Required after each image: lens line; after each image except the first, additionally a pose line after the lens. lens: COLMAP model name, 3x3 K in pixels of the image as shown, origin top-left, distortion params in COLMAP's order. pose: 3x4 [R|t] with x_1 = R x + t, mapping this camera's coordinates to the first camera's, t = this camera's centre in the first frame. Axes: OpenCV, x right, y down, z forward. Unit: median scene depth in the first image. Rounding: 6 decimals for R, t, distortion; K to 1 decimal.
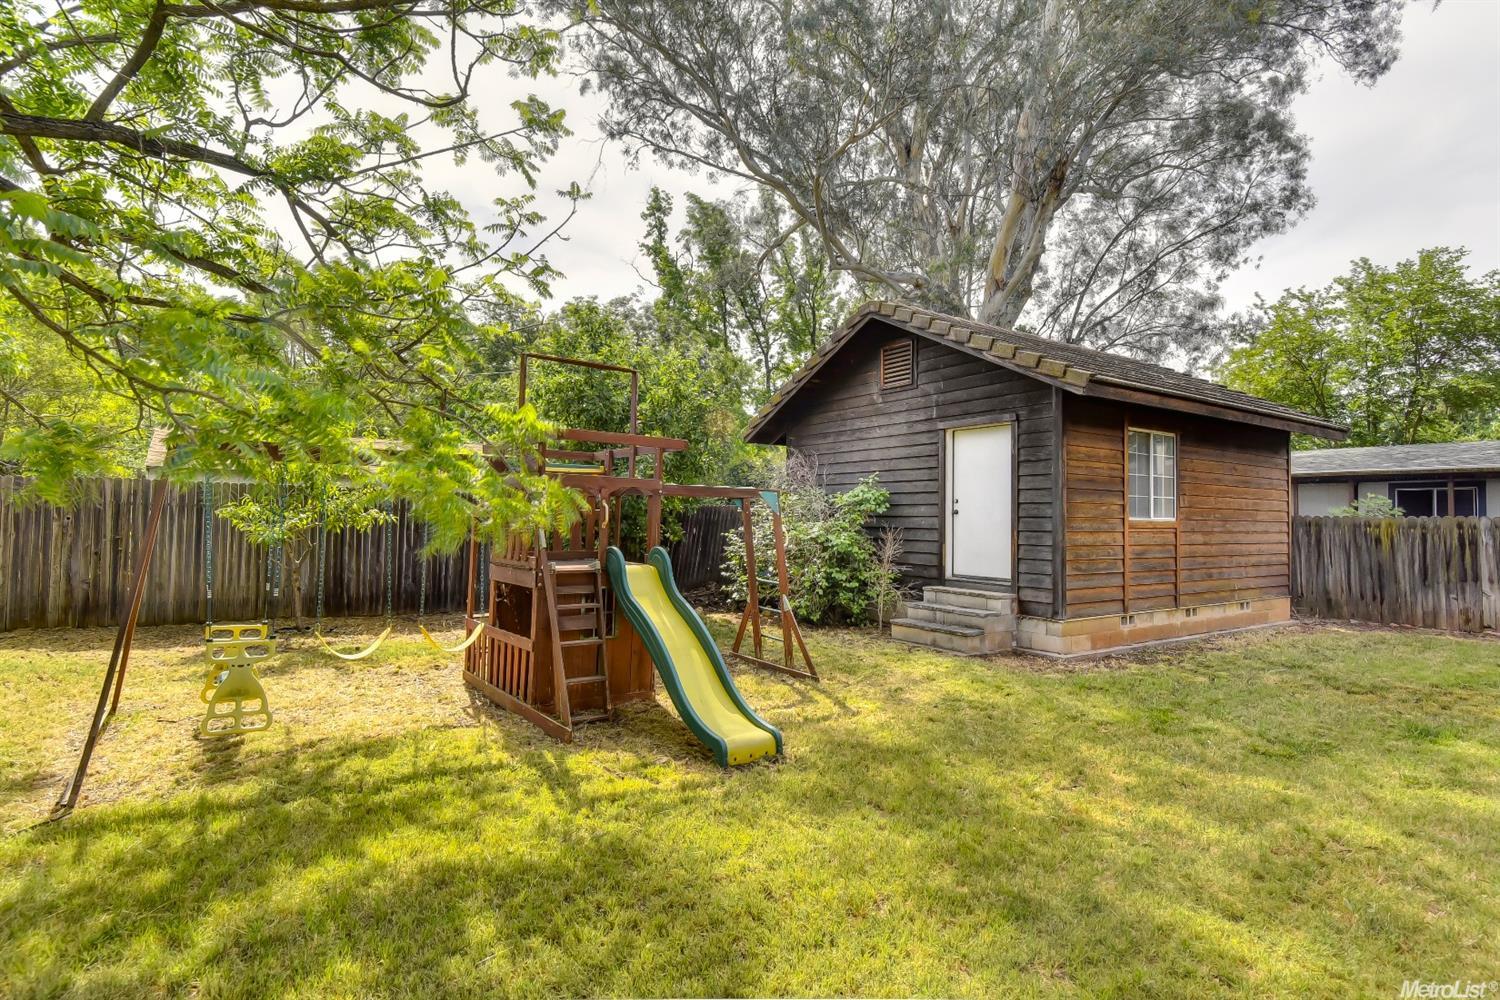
lens RADIAL K [[777.3, 0, 739.8], [0, 777.3, 500.7], [0, 0, 1]] dist [-0.005113, -0.001929]
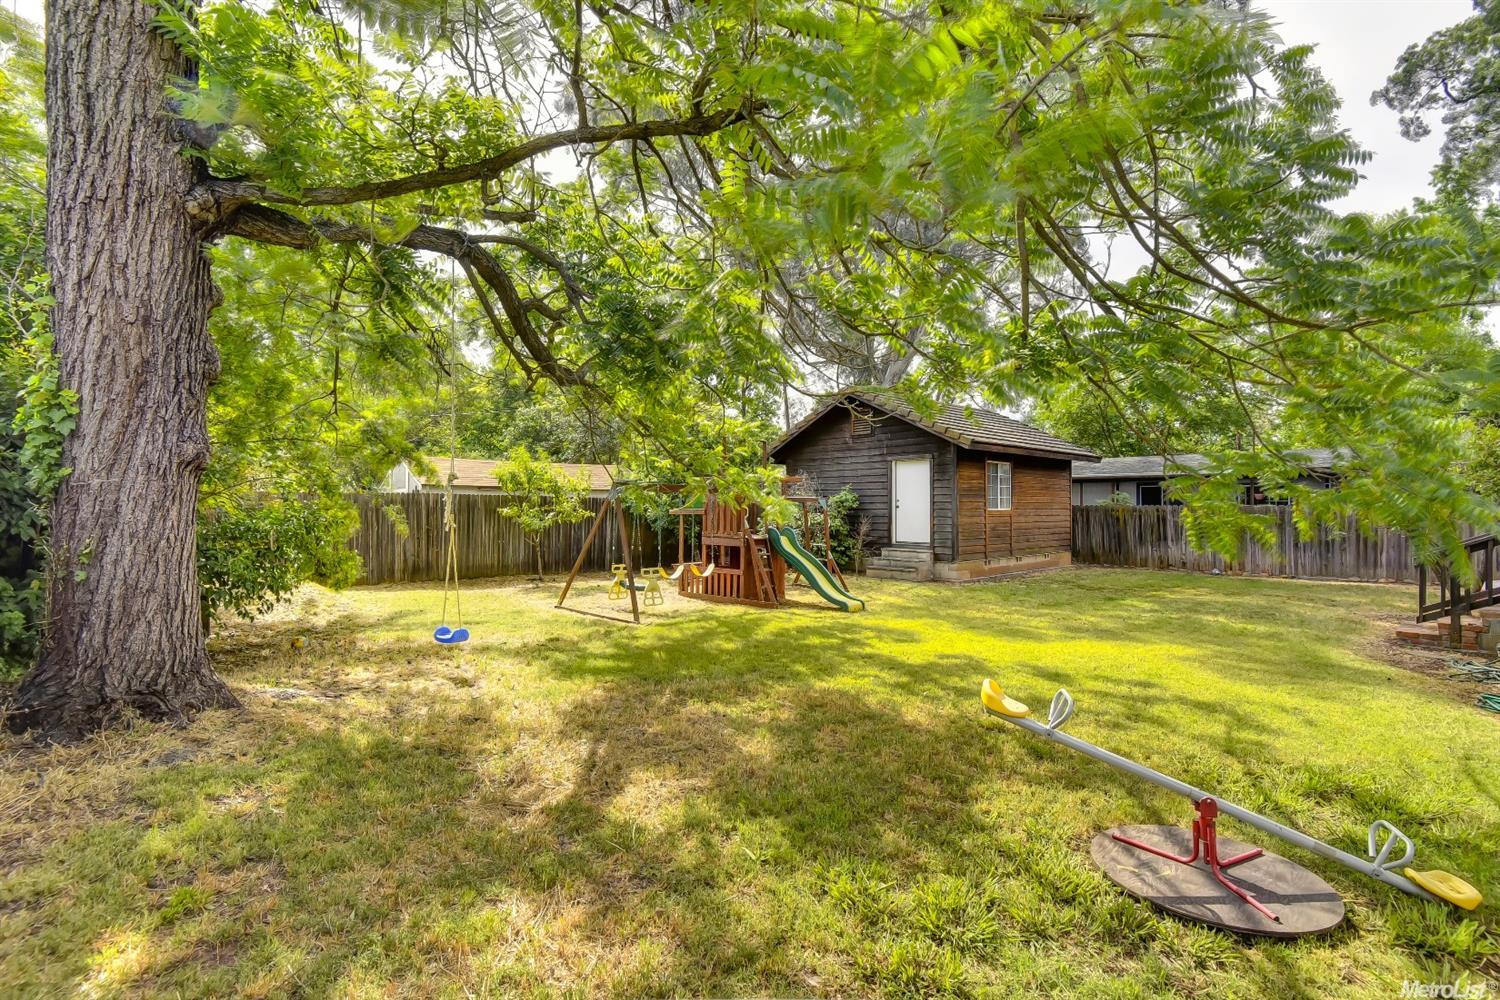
lens RADIAL K [[683.3, 0, 758.1], [0, 683.3, 504.5], [0, 0, 1]] dist [-0.004889, -0.007263]
pose [[0.987375, -0.011711, 0.157965, -0.290423], [0.008774, 0.999776, 0.019275, -0.023897], [-0.158155, -0.017645, 0.987257, -0.510856]]
